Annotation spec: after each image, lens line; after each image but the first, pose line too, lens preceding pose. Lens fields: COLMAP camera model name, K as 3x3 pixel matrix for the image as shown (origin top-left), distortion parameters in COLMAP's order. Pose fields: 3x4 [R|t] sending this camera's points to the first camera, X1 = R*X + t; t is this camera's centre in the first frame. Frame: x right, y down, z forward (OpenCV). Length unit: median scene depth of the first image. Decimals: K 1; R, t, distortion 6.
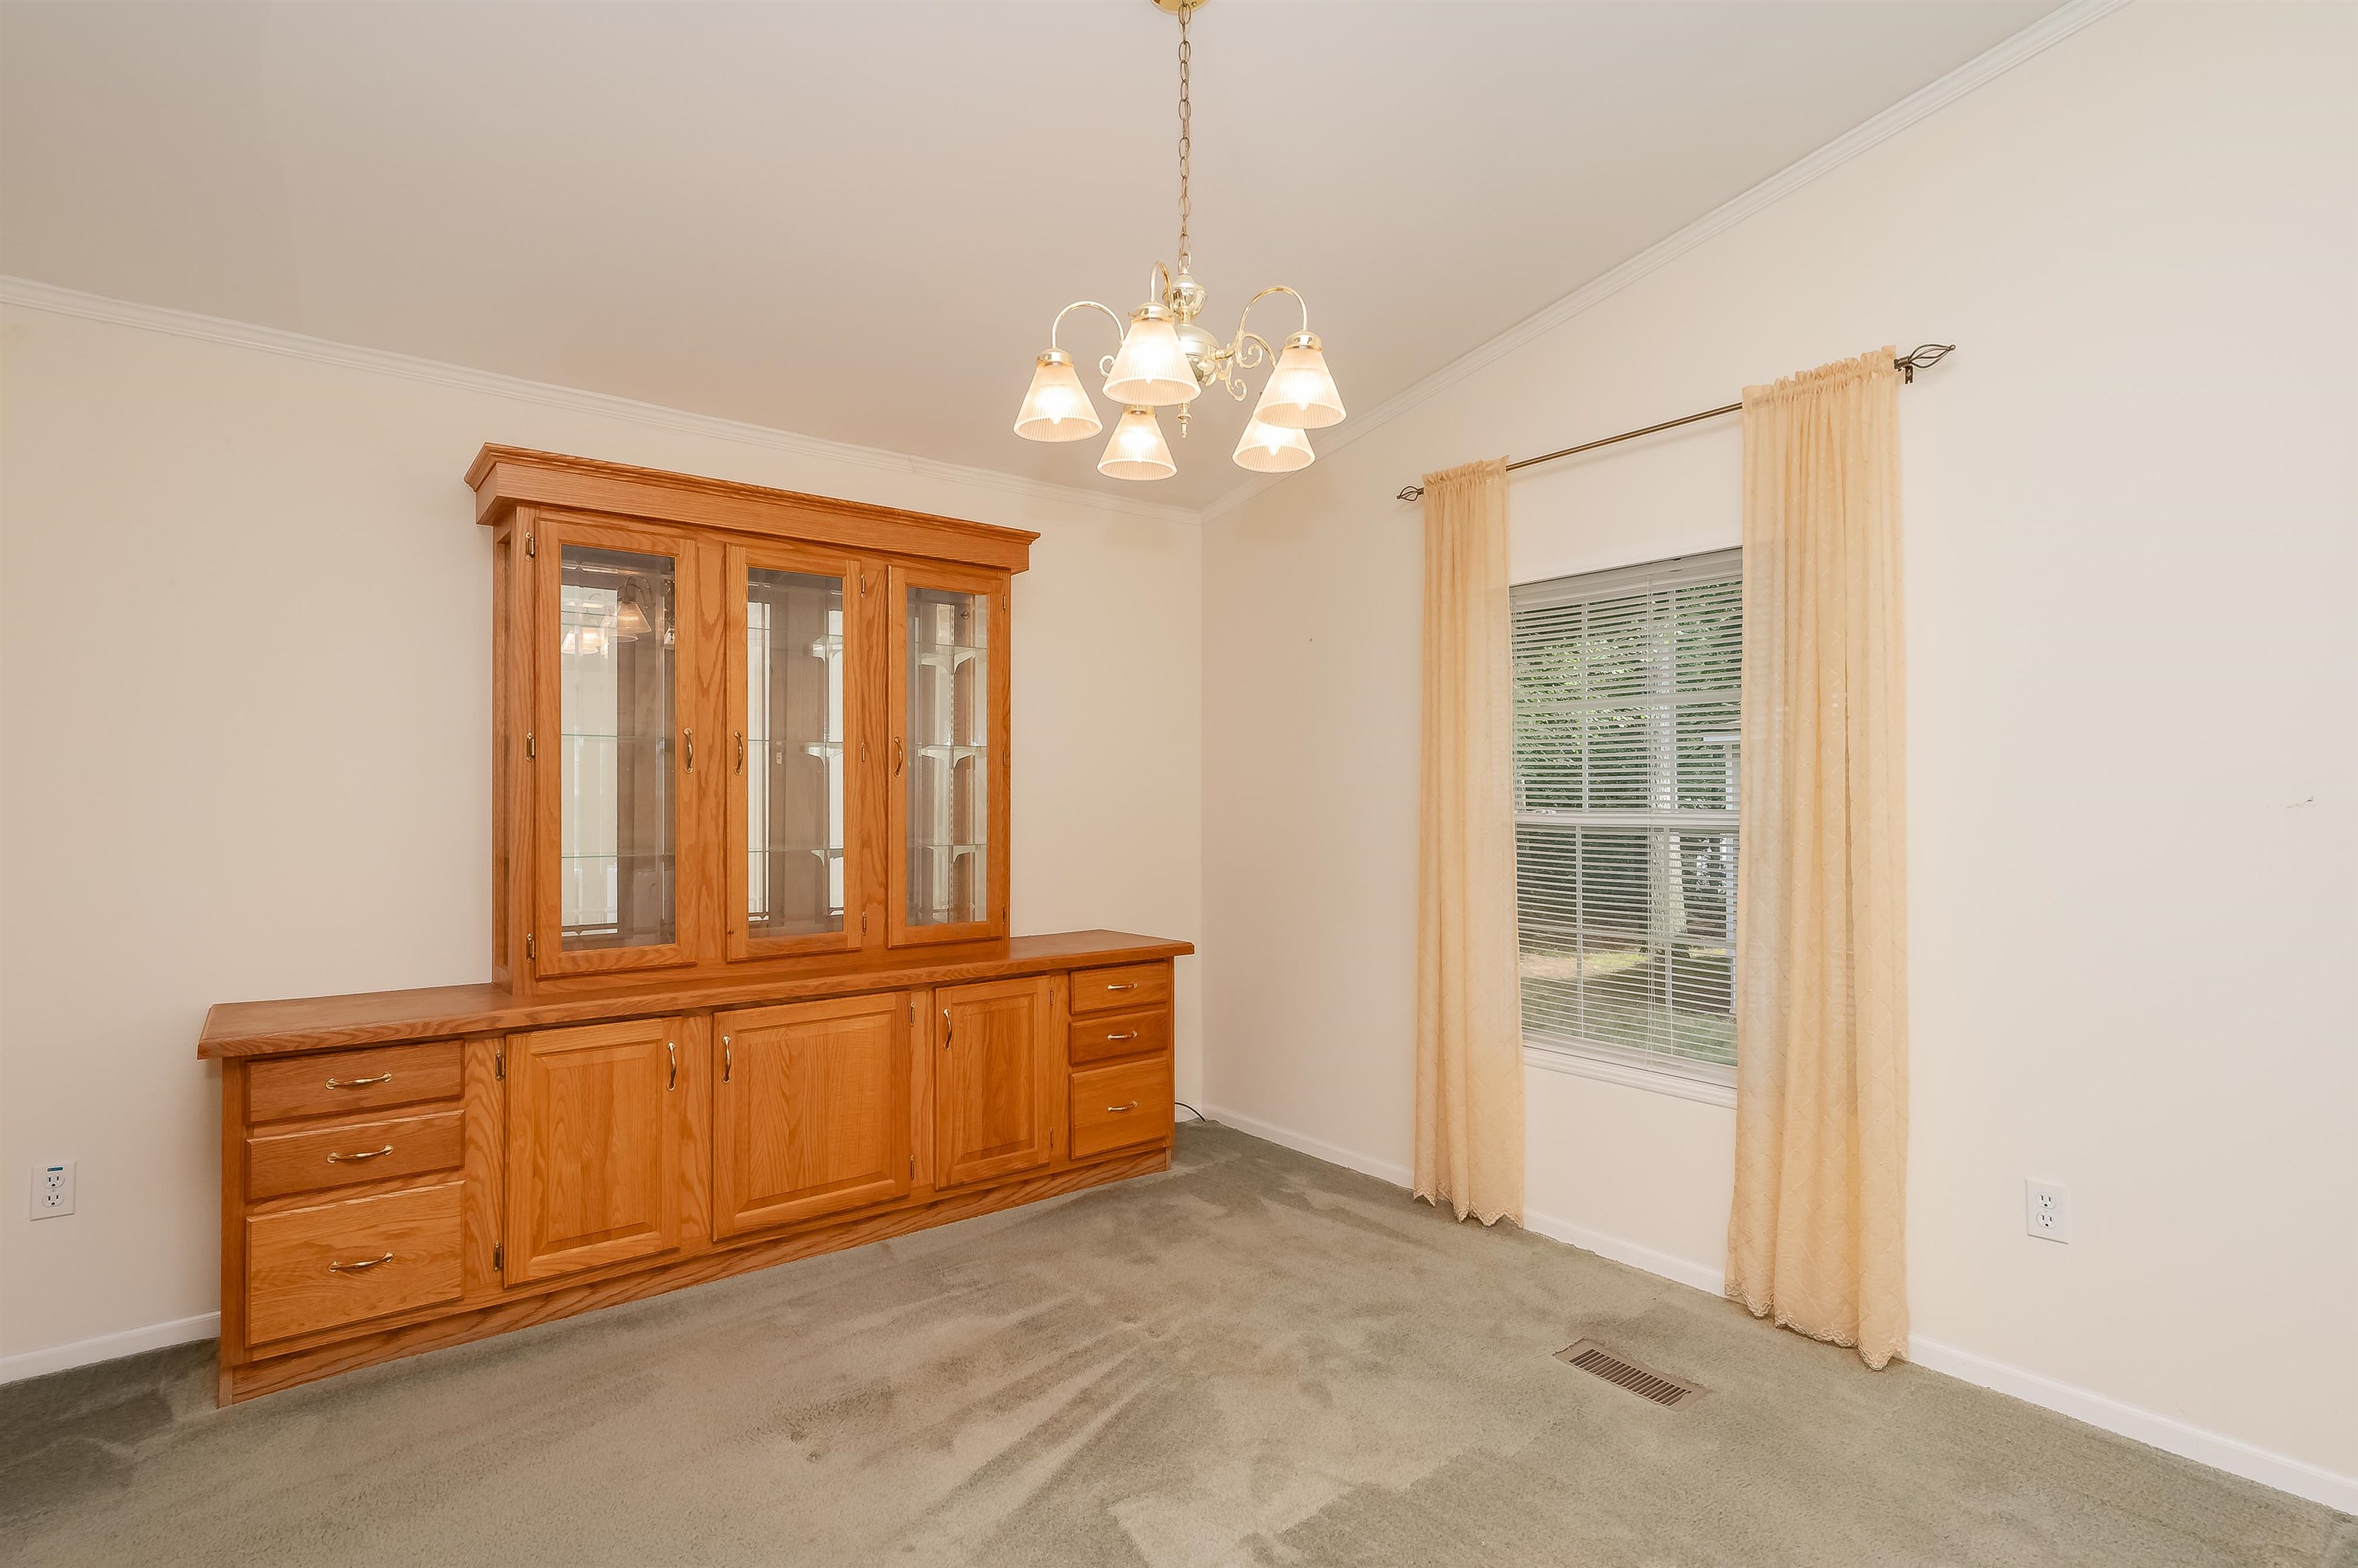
lens RADIAL K [[1168.9, 0, 1179.0], [0, 1168.9, 784.0], [0, 0, 1]] dist [0.000538, 0.000100]
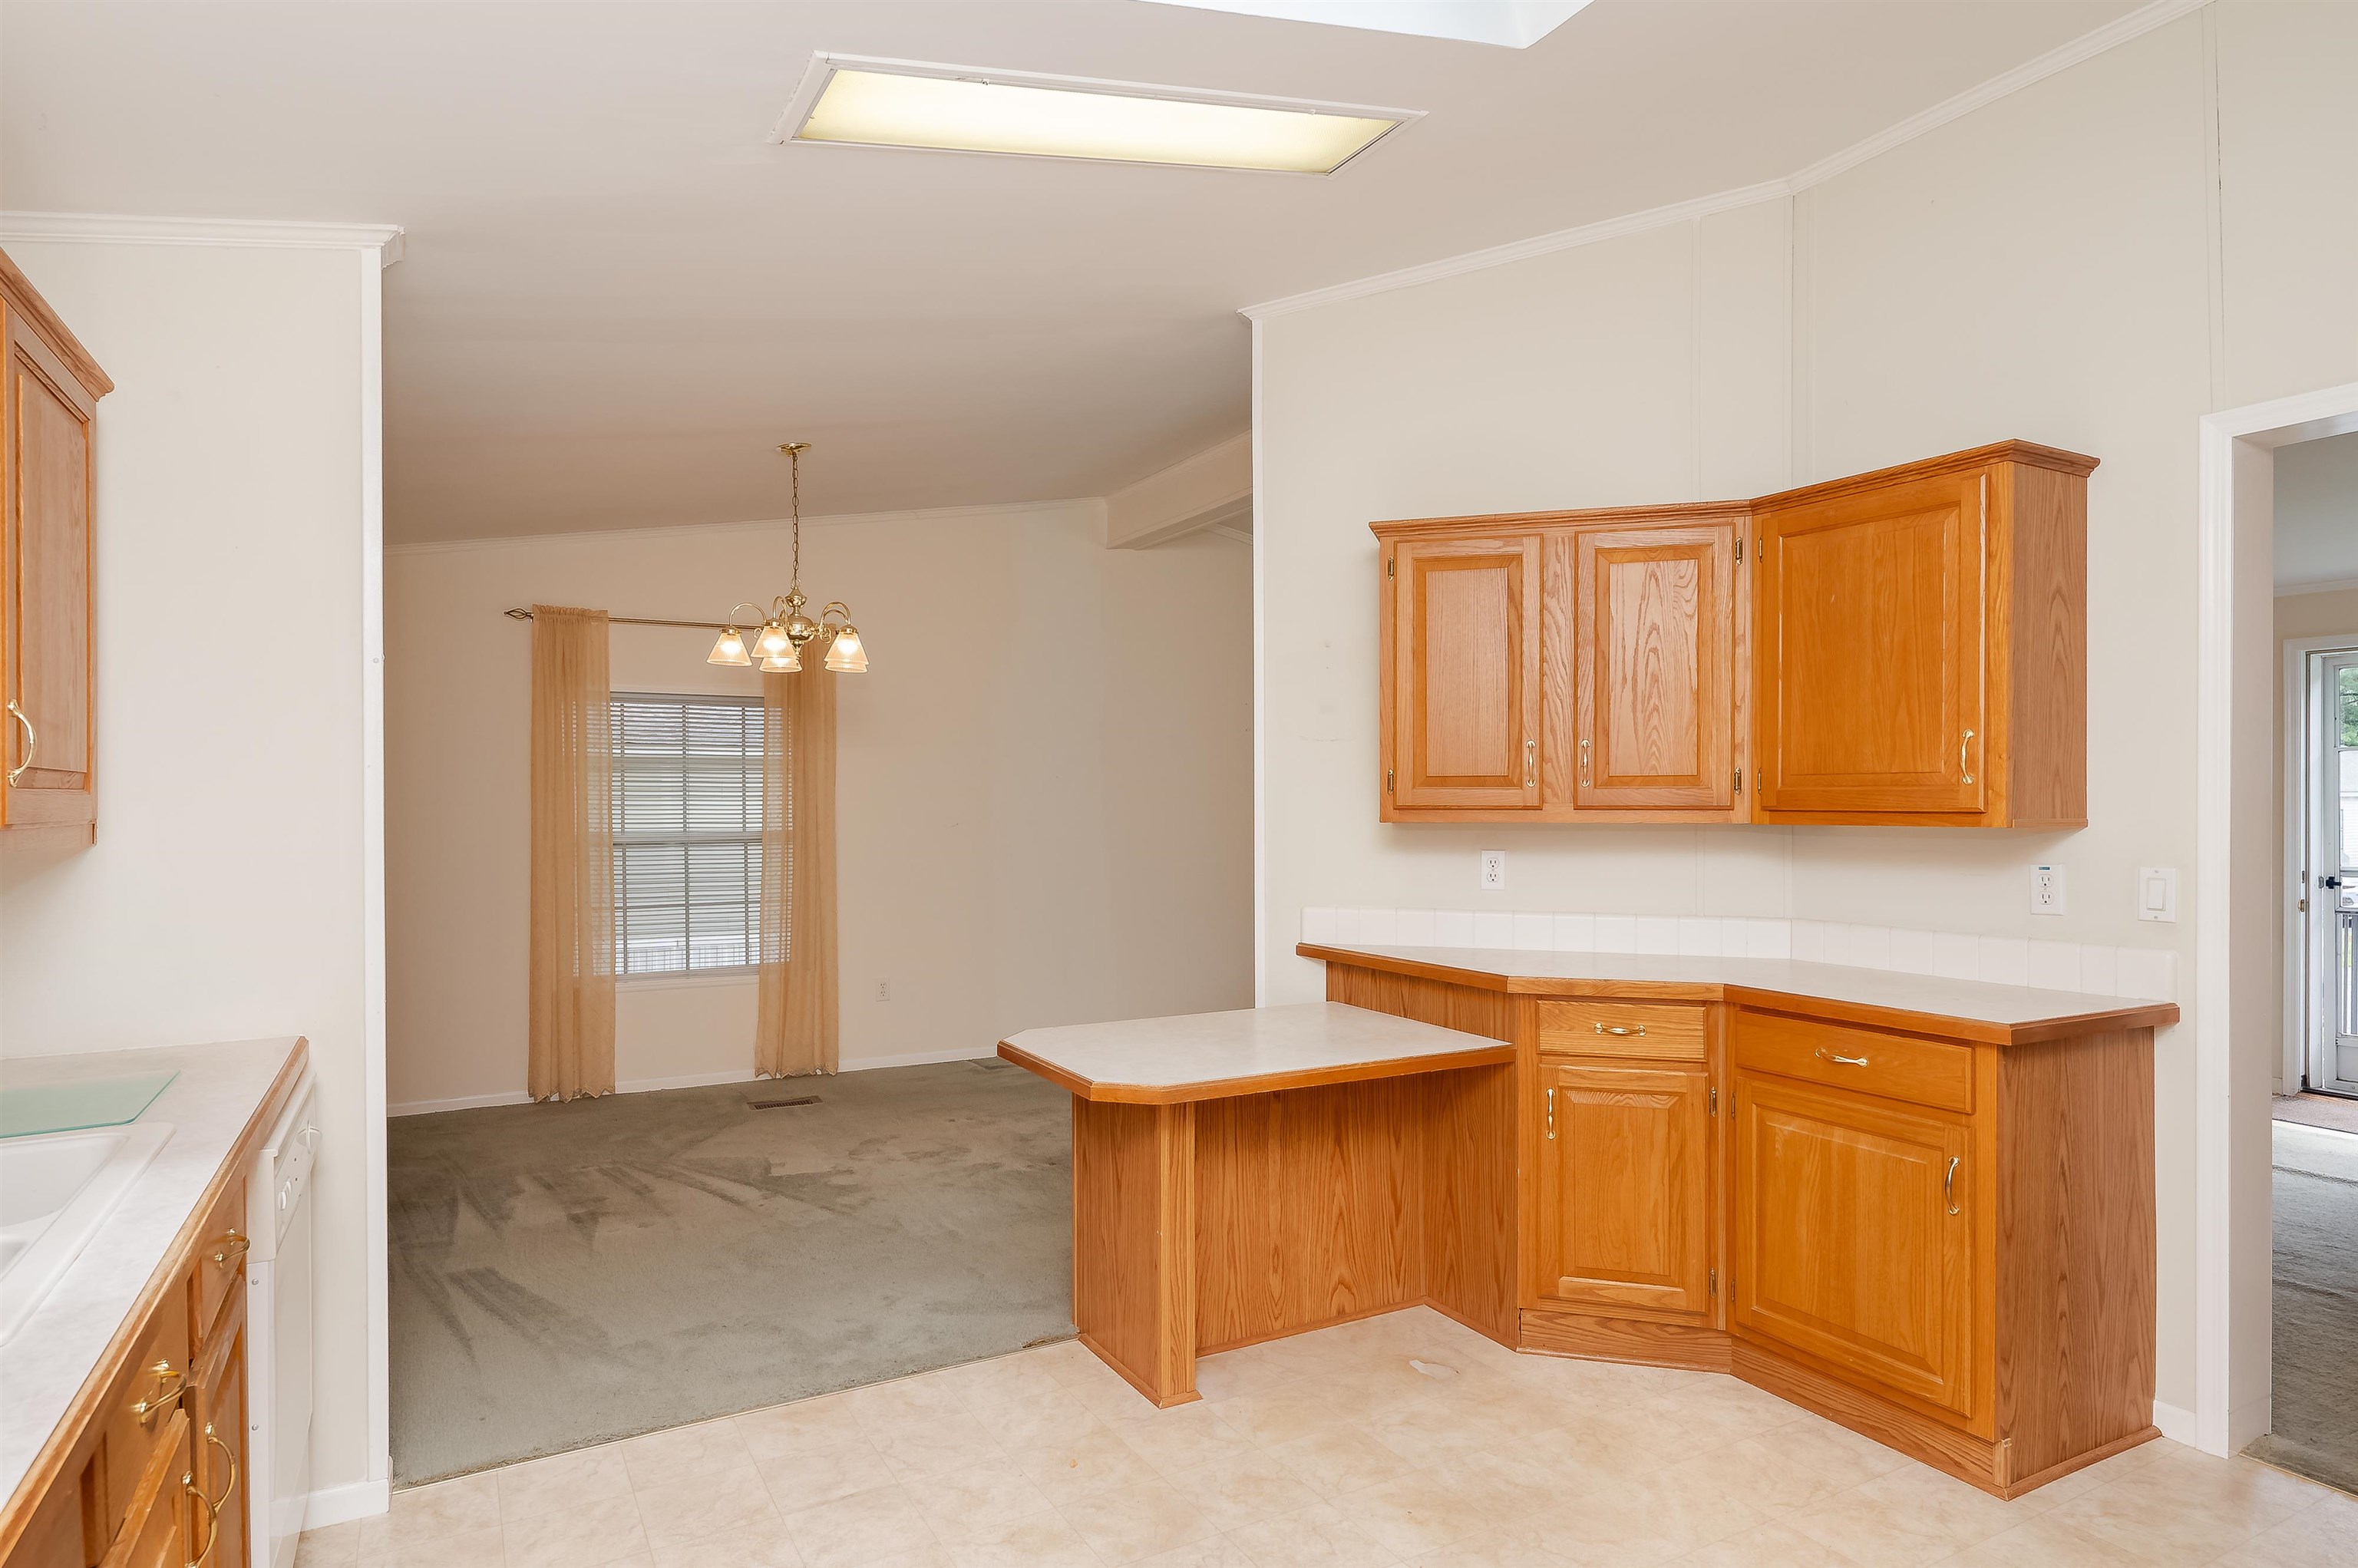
lens RADIAL K [[1339.5, 0, 1179.0], [0, 1339.5, 784.0], [0, 0, 1]] dist [-0.000010, 0.000052]
pose [[0.165811, 0.001383, 0.986157, -1.919976], [-0.016856, 0.999857, 0.001432, -0.088077], [-0.986014, -0.016860, 0.165810, -0.094145]]
